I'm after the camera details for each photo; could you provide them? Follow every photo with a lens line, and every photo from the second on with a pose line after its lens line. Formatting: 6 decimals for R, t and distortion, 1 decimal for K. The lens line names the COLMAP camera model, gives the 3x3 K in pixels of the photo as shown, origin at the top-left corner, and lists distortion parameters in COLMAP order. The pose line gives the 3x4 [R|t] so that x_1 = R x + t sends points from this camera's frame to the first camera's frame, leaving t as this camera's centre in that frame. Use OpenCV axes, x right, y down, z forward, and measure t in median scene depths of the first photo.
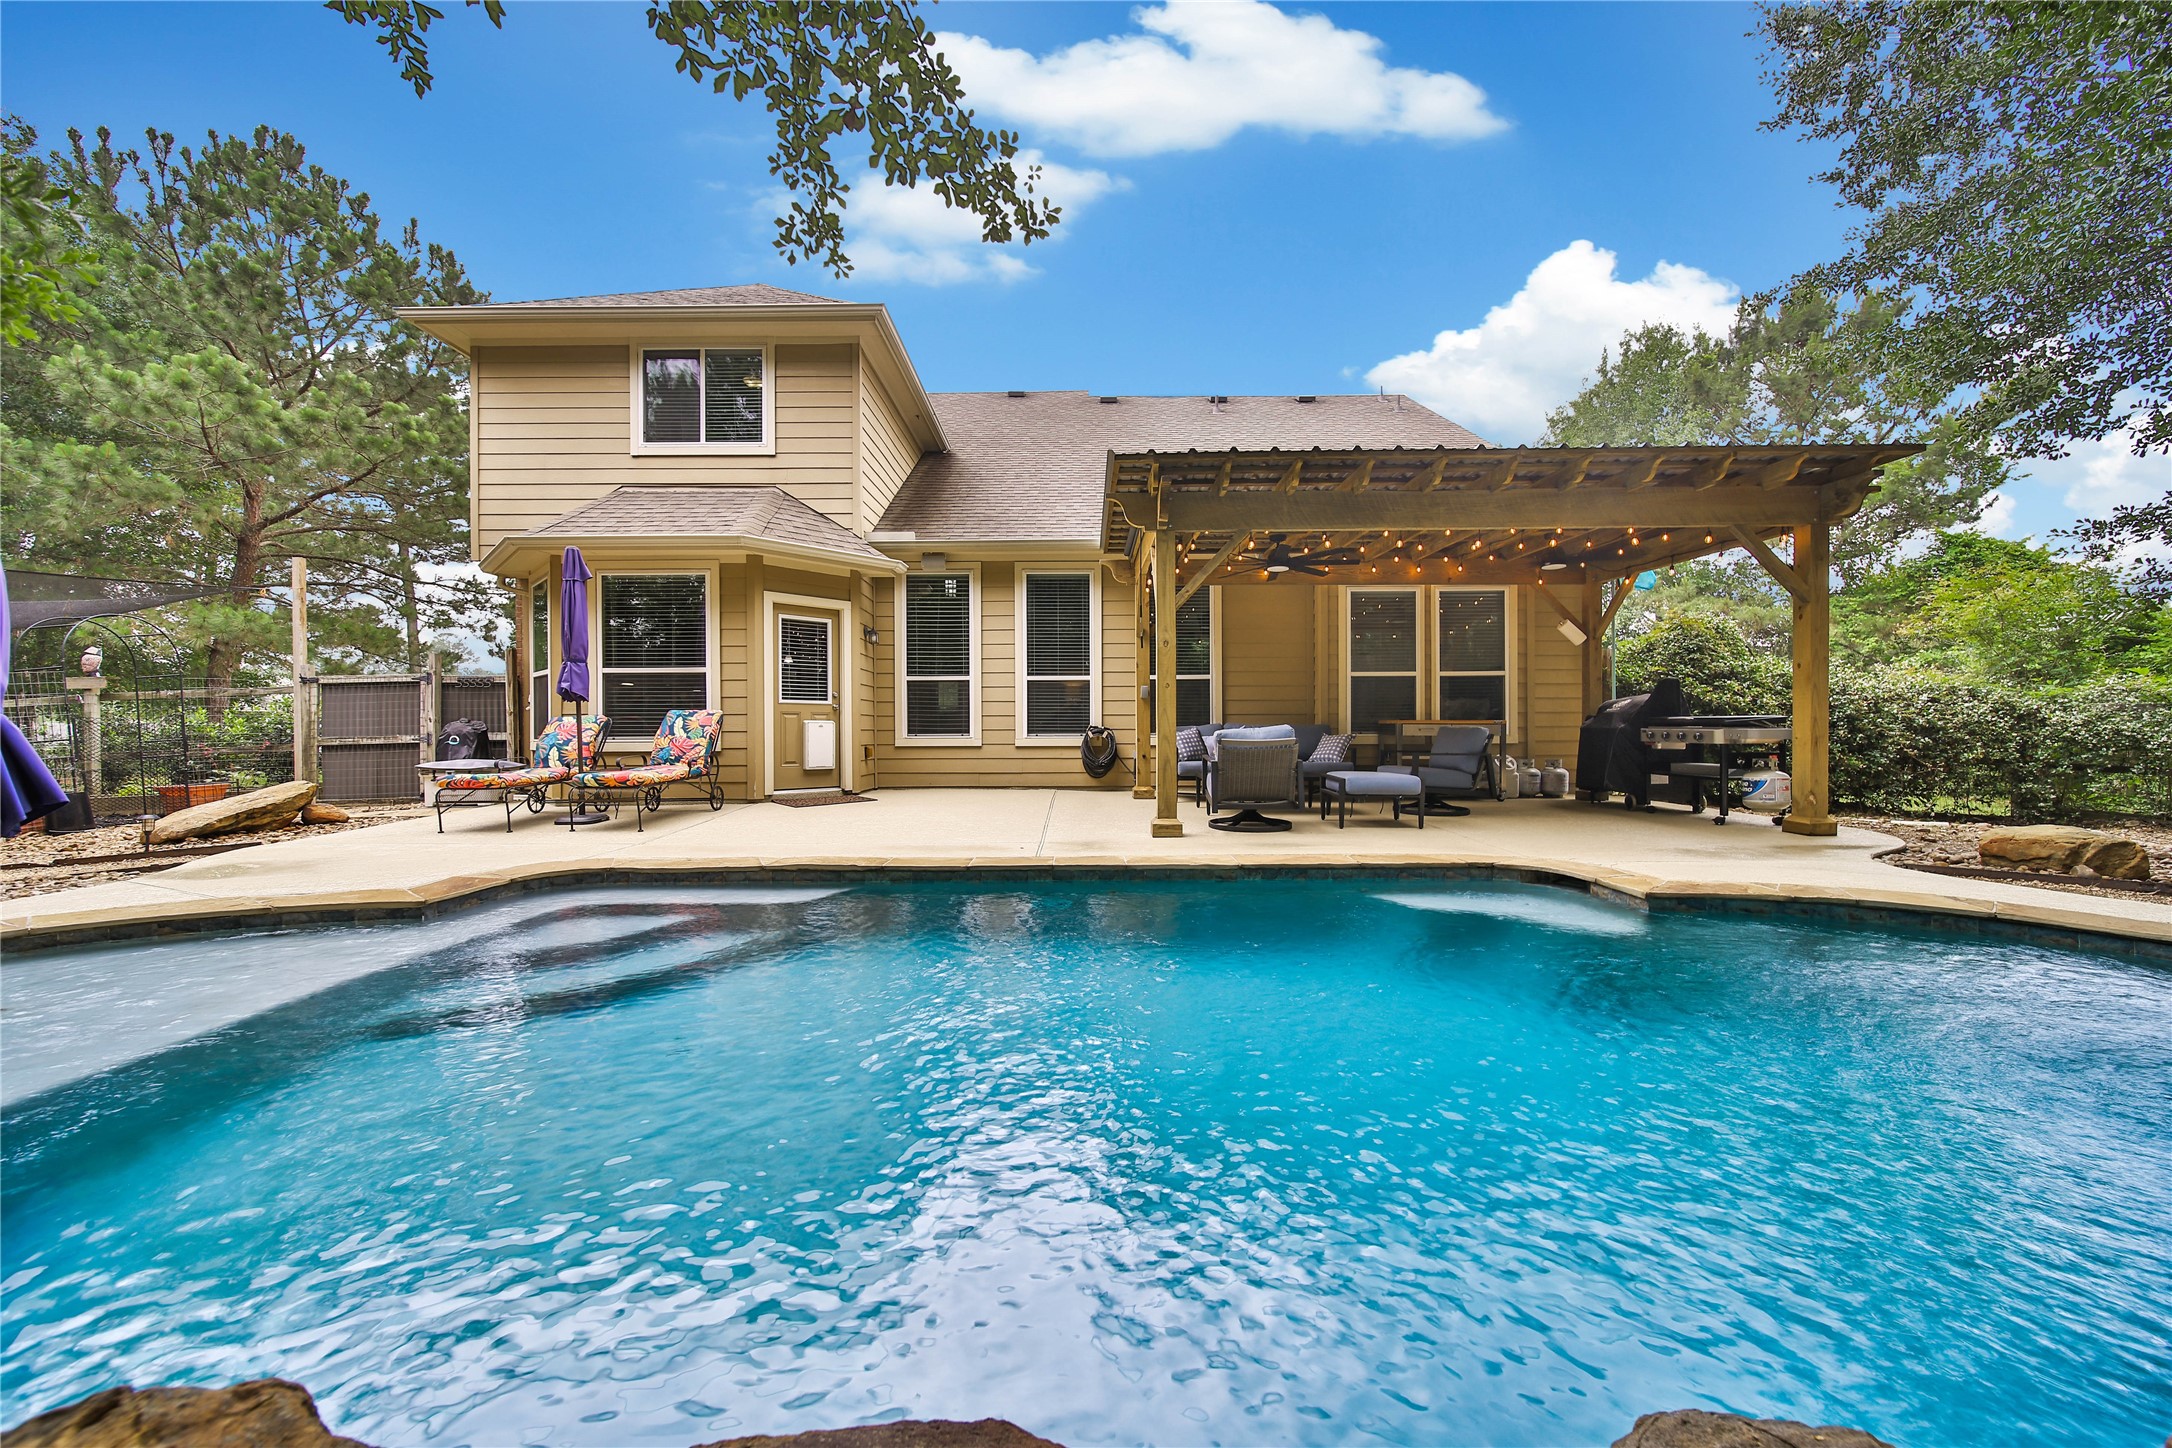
lens RADIAL K [[790.2, 0, 1088.5], [0, 790.2, 728.9], [0, 0, 1]] dist [-0.002968, -0.001182]
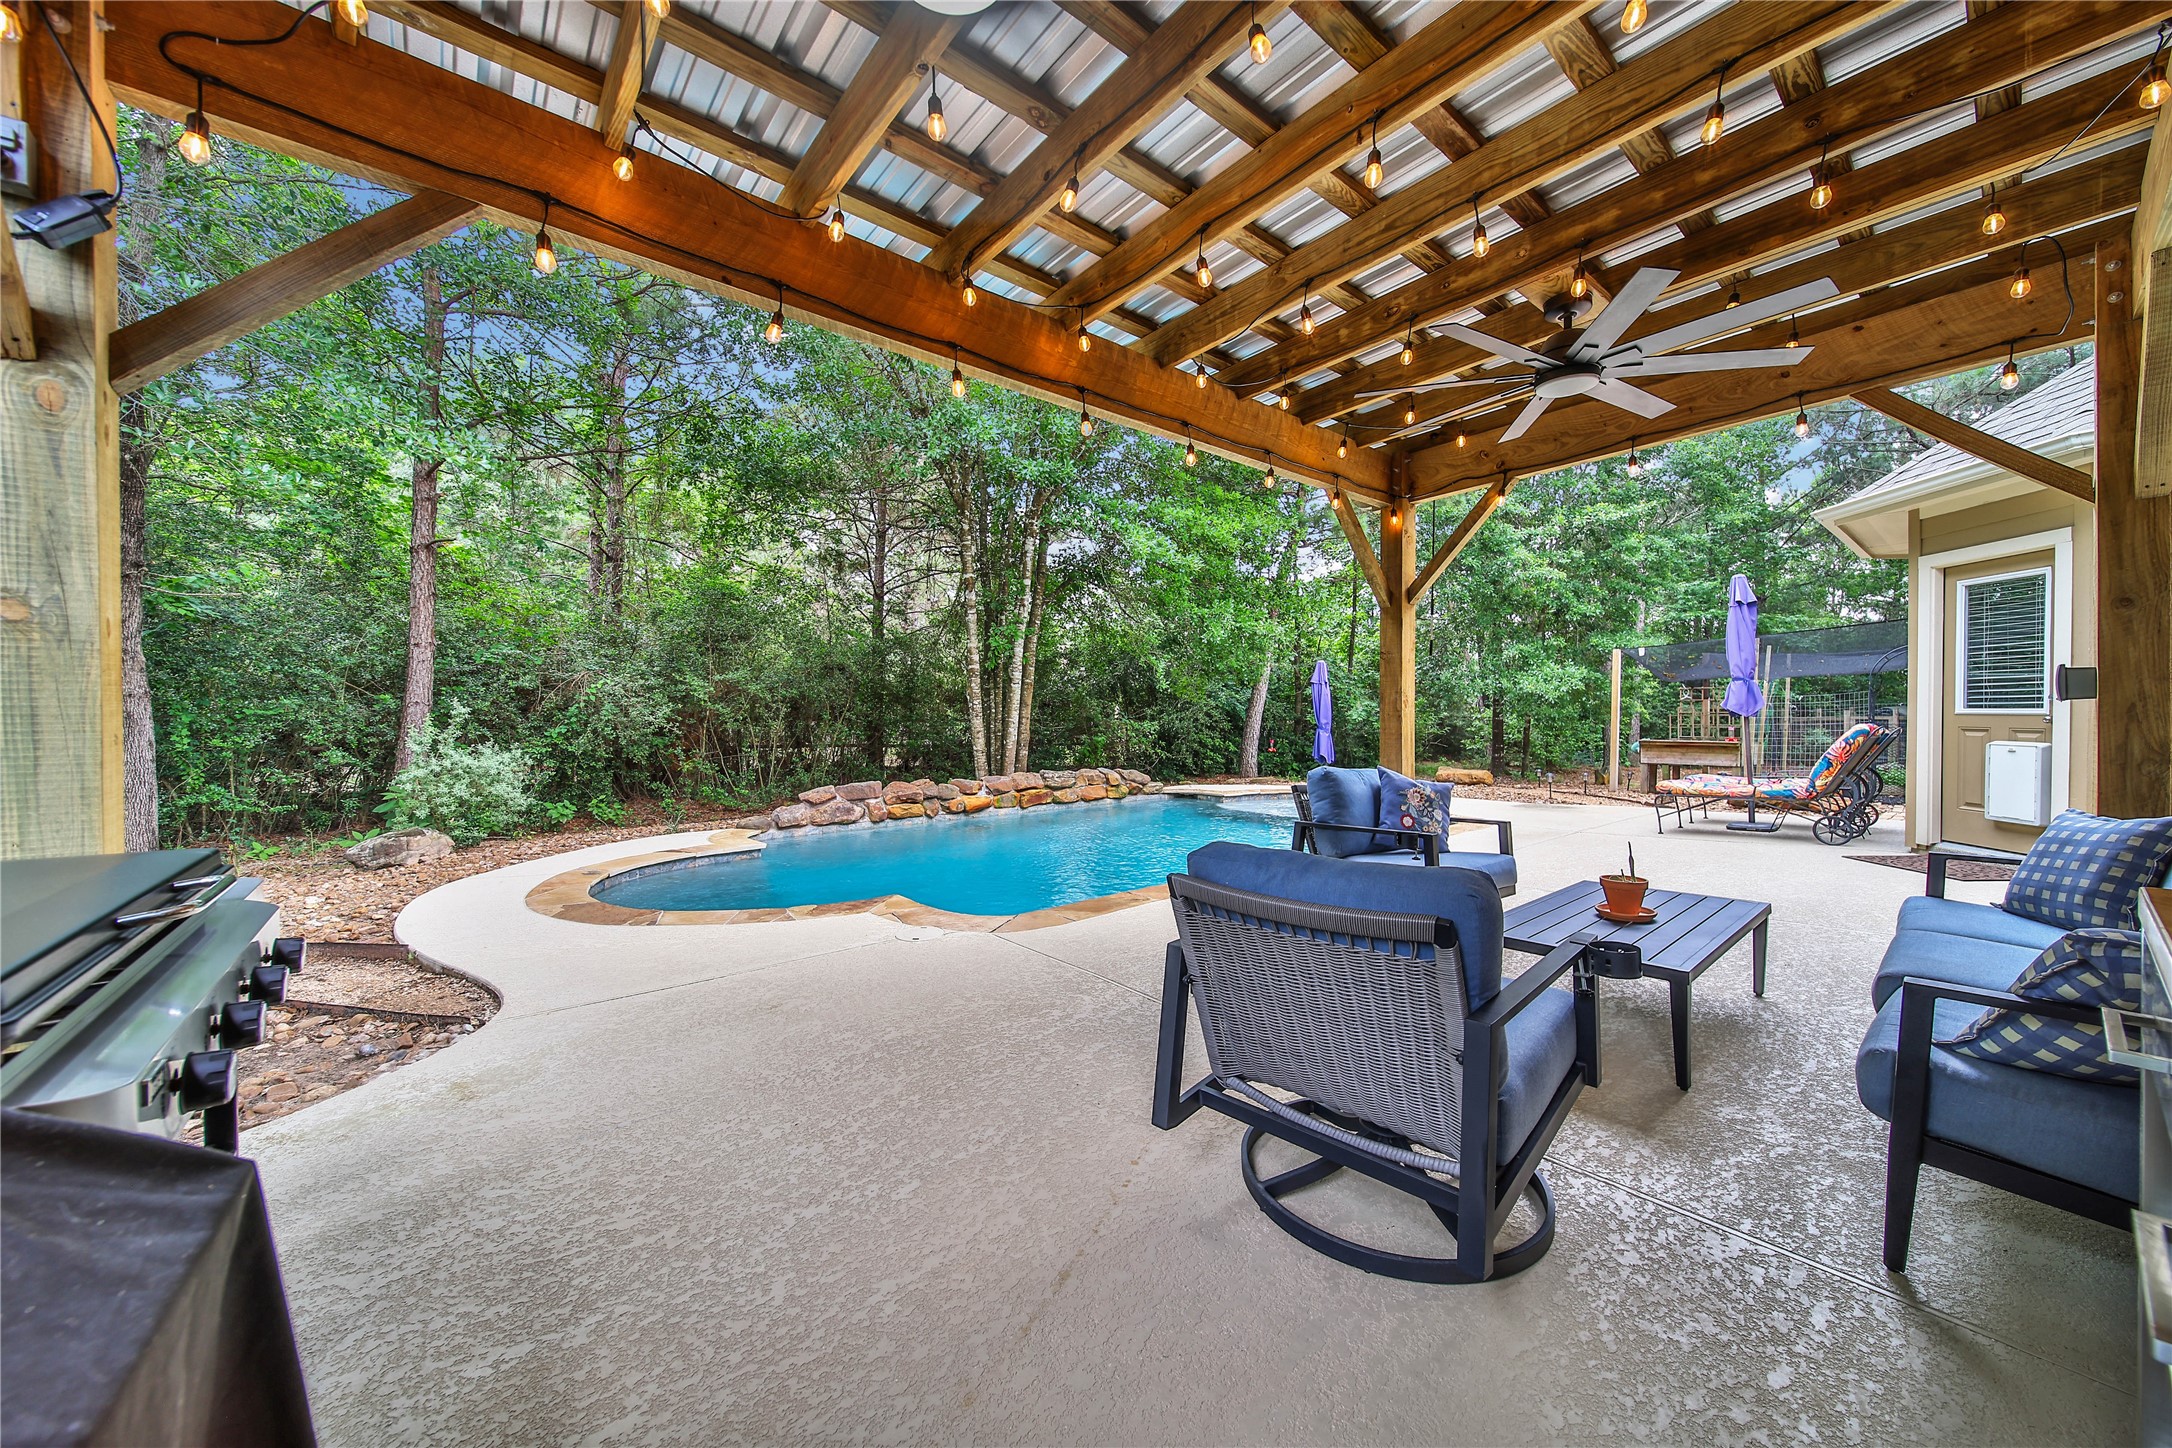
lens RADIAL K [[790.2, 0, 1072.1], [0, 790.2, 722.5], [0, 0, 1]] dist [-0.002968, -0.001182]
pose [[-0.781550, 0.013353, -0.623700, 0.543230], [0.000062, 0.999773, 0.021326, -0.034683], [0.623843, 0.016629, -0.781373, 0.932229]]
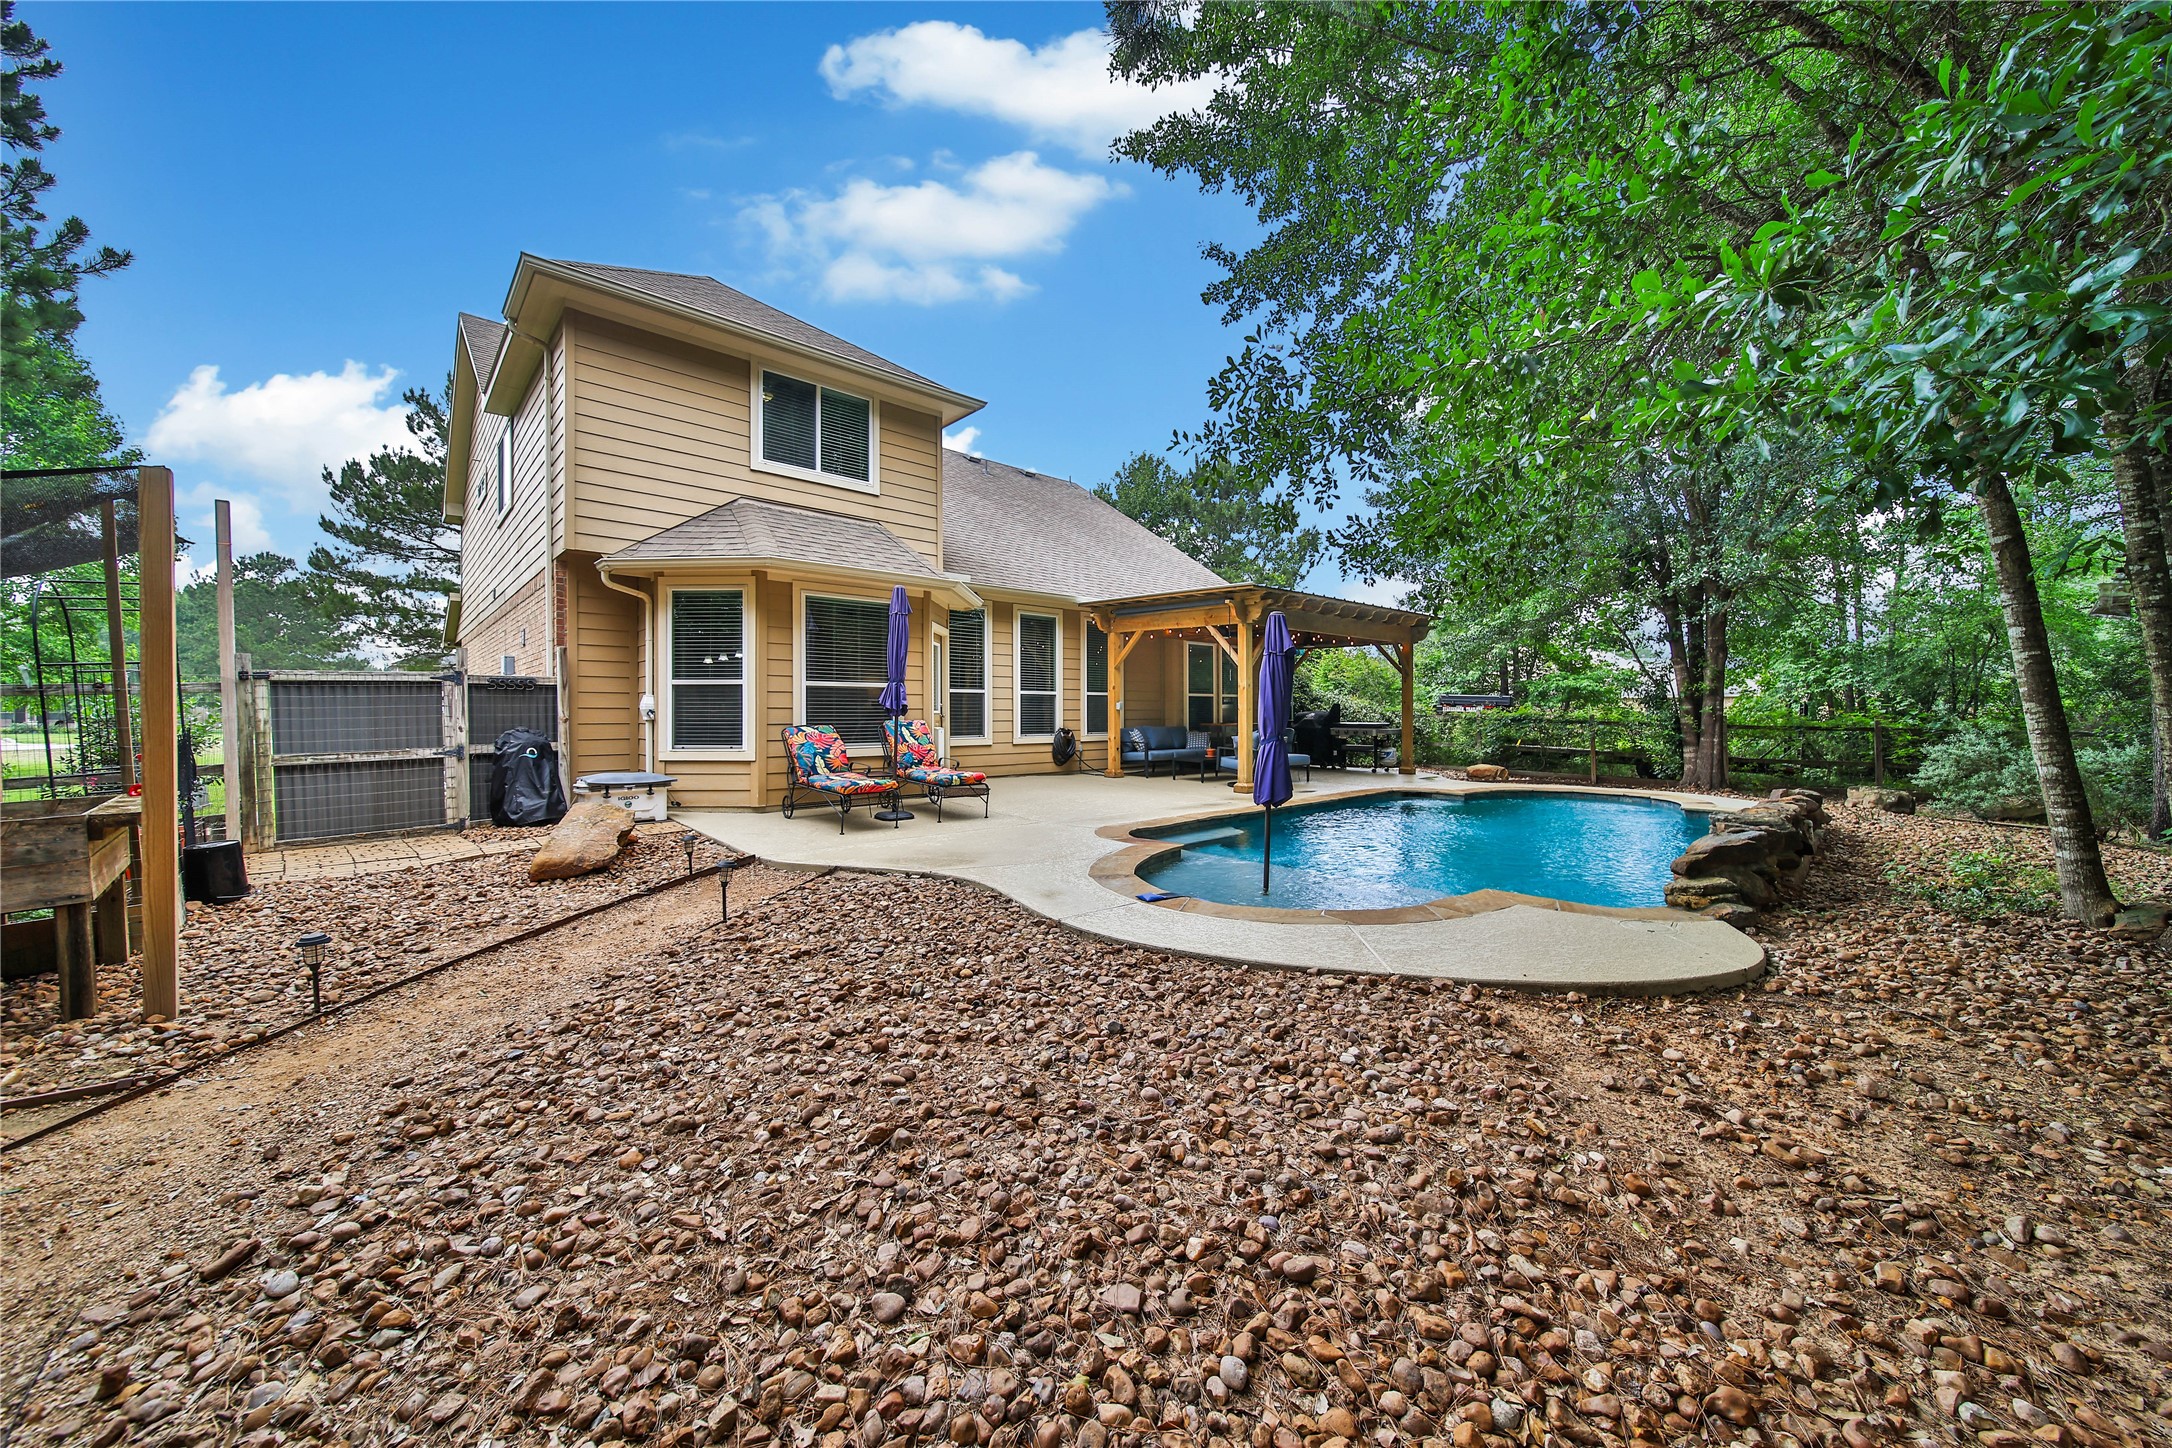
lens RADIAL K [[790.2, 0, 1095.1], [0, 790.2, 715.5], [0, 0, 1]] dist [-0.002968, -0.001182]
pose [[0.726344, 0.000981, 0.687330, -0.921943], [0.000830, 0.999997, -0.002303, -0.023289], [-0.687331, 0.002243, 0.726341, -0.049006]]
